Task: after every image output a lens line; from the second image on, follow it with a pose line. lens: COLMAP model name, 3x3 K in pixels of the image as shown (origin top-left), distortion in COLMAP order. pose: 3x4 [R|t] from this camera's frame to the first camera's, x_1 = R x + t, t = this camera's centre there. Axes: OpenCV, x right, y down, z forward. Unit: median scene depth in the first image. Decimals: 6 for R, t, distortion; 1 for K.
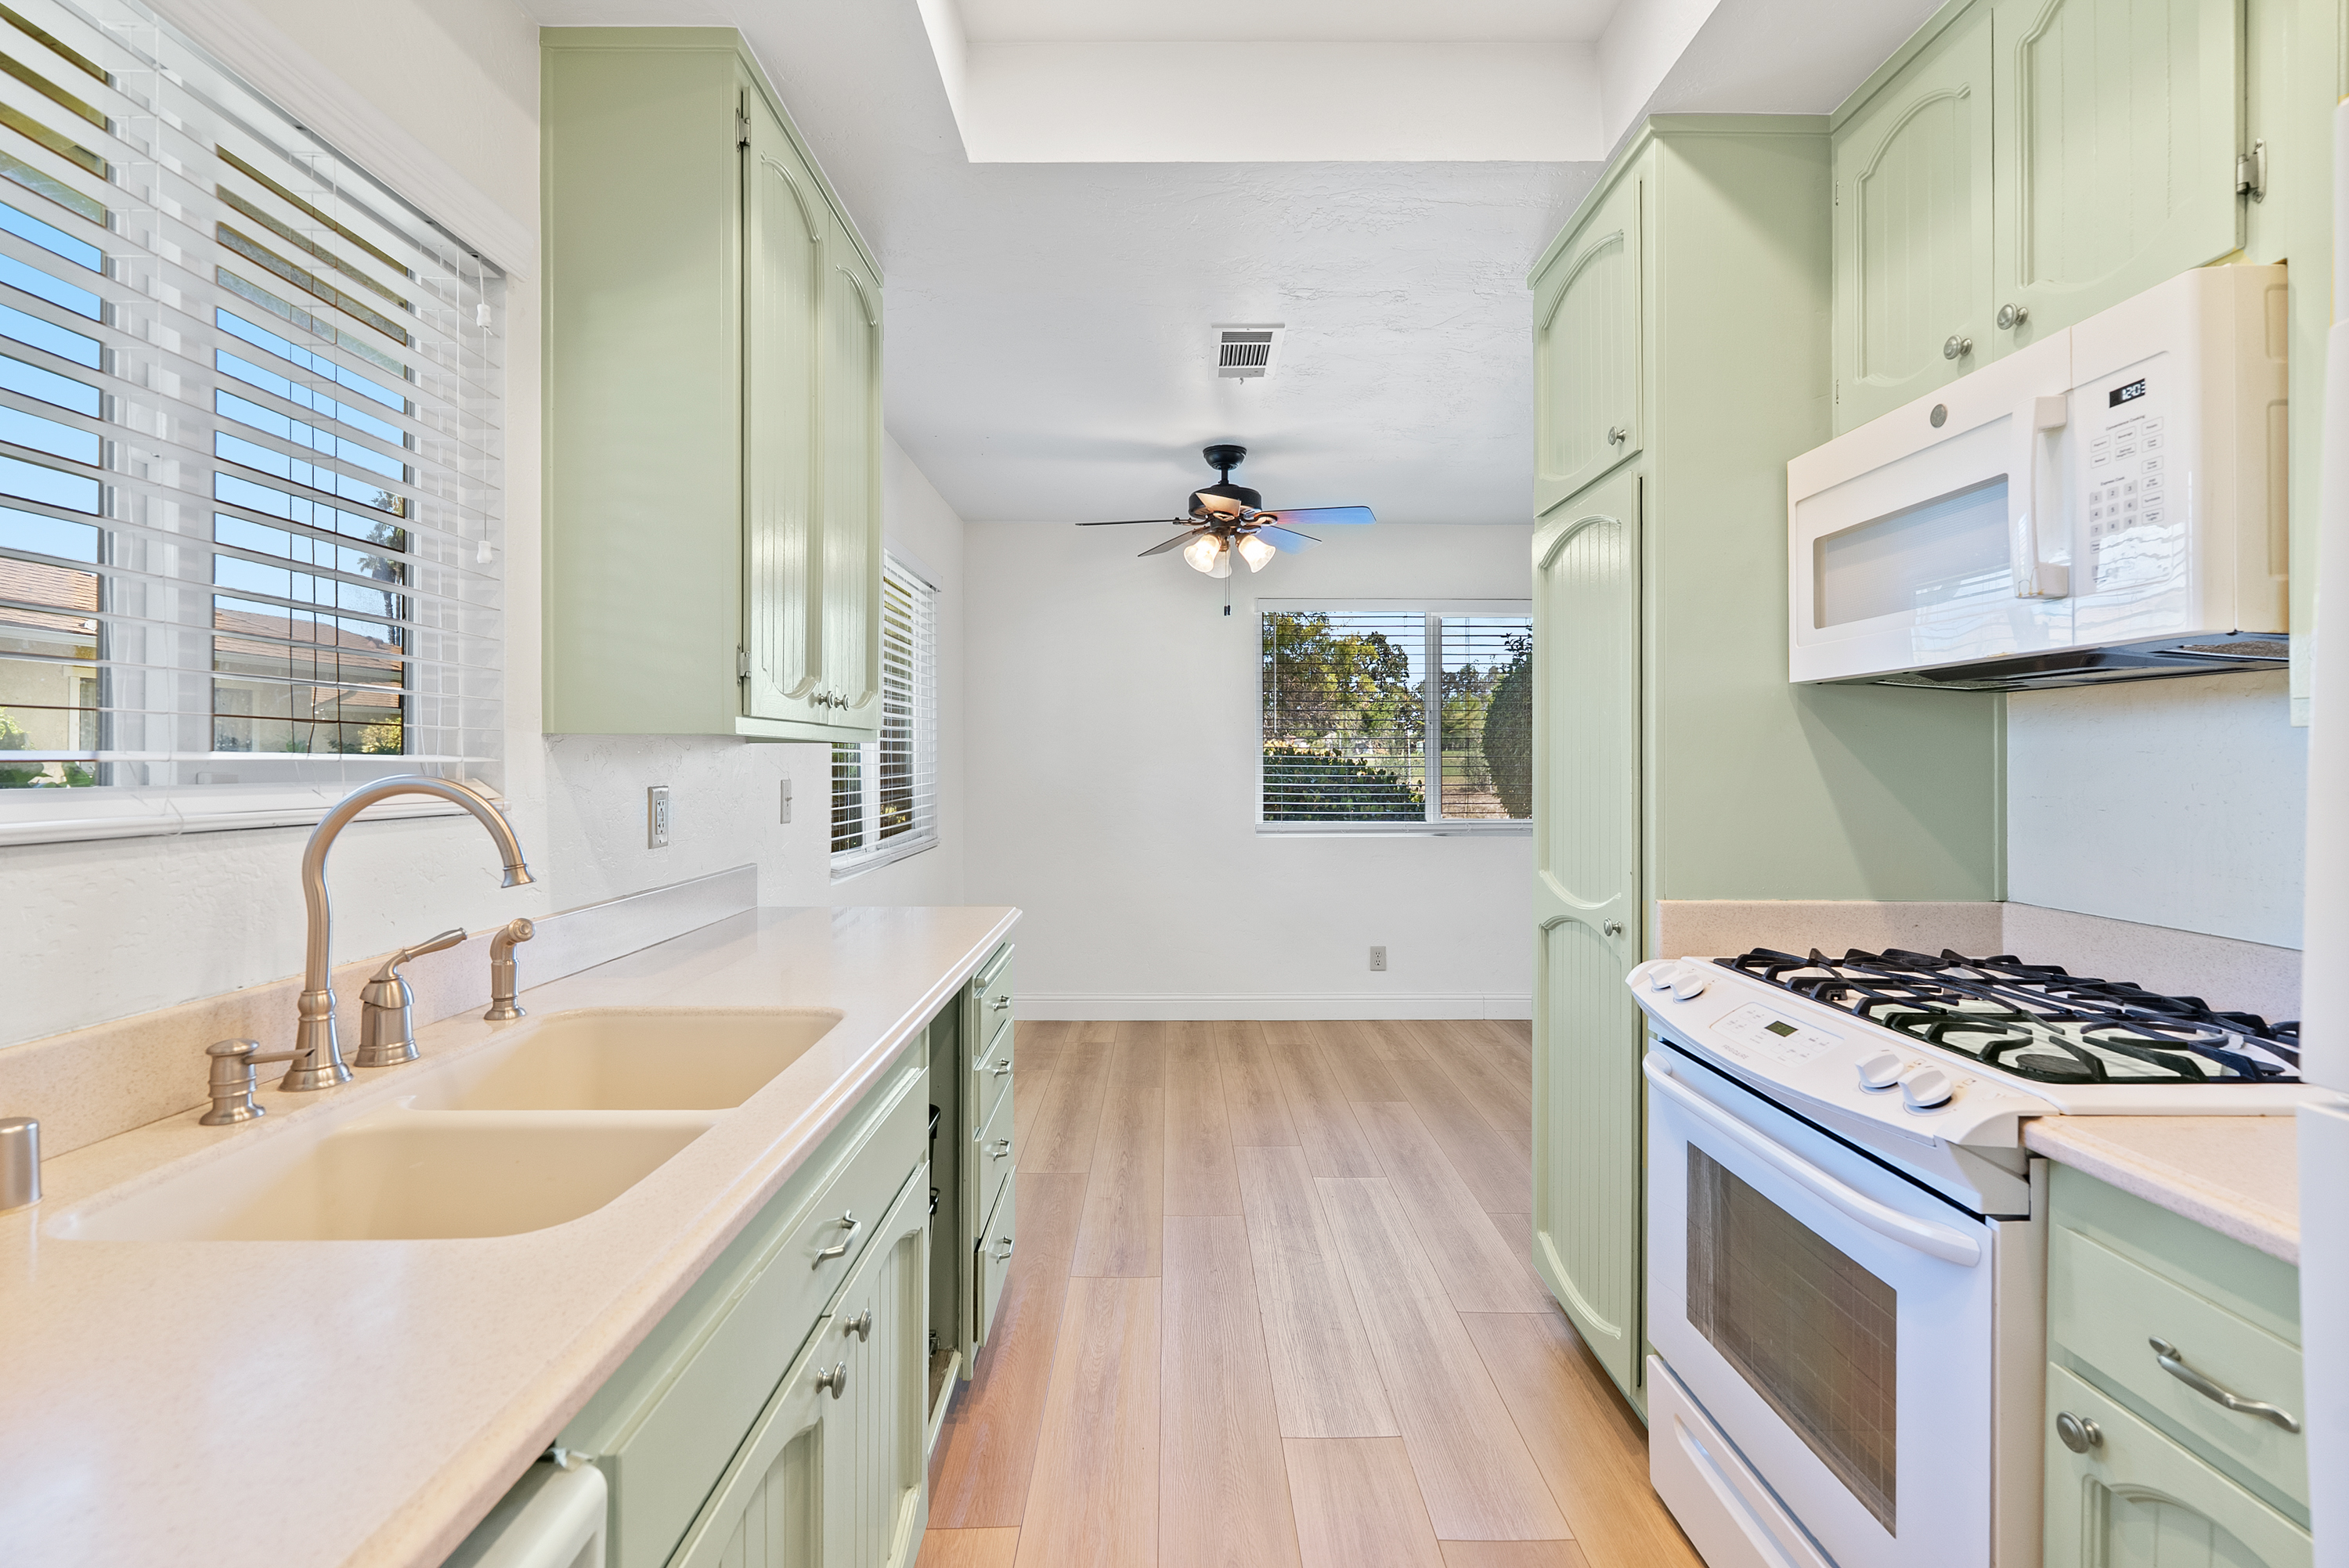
lens RADIAL K [[1072.6, 0, 1184.8], [0, 1072.6, 766.7], [0, 0, 1]] dist [-0.007005, 0.002663]
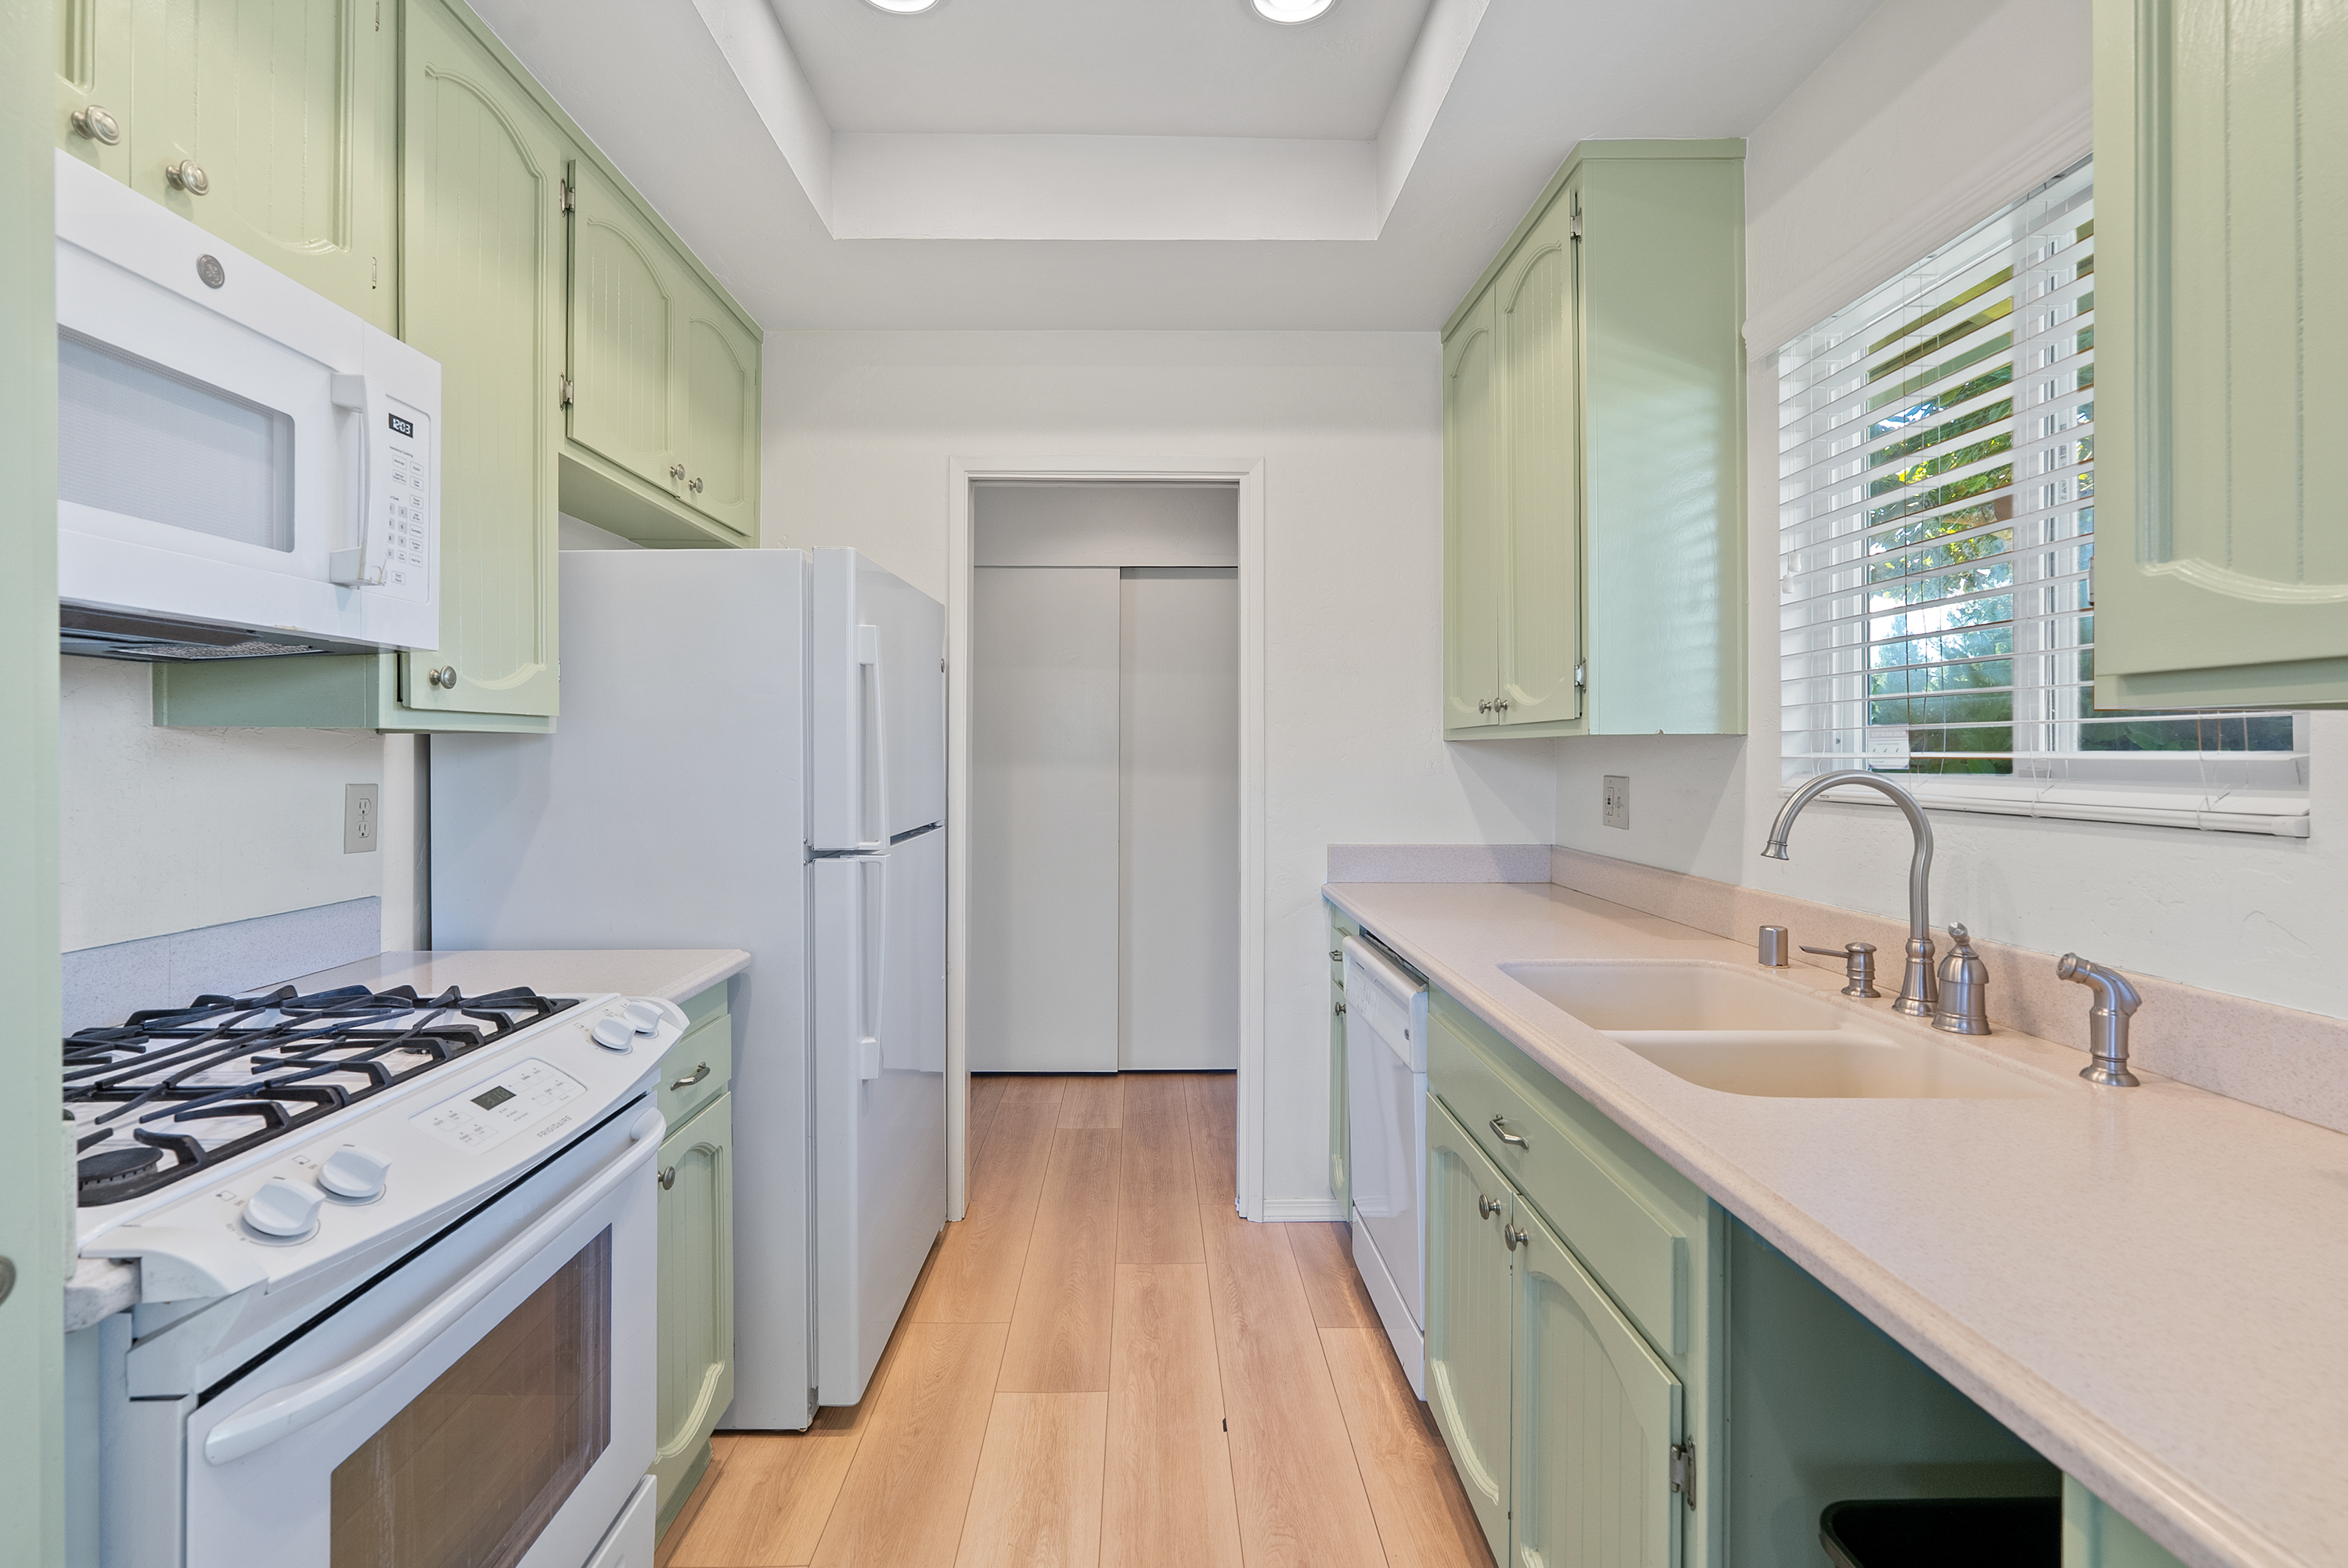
lens RADIAL K [[1072.1, 0, 1174.3], [0, 1072.1, 753.0], [0, 0, 1]] dist [-0.007005, 0.002663]
pose [[-0.999893, -0.003012, -0.014342, 0.072356], [-0.003098, 0.999977, 0.006018, -0.012375], [0.014324, 0.006062, -0.999879, 1.884404]]
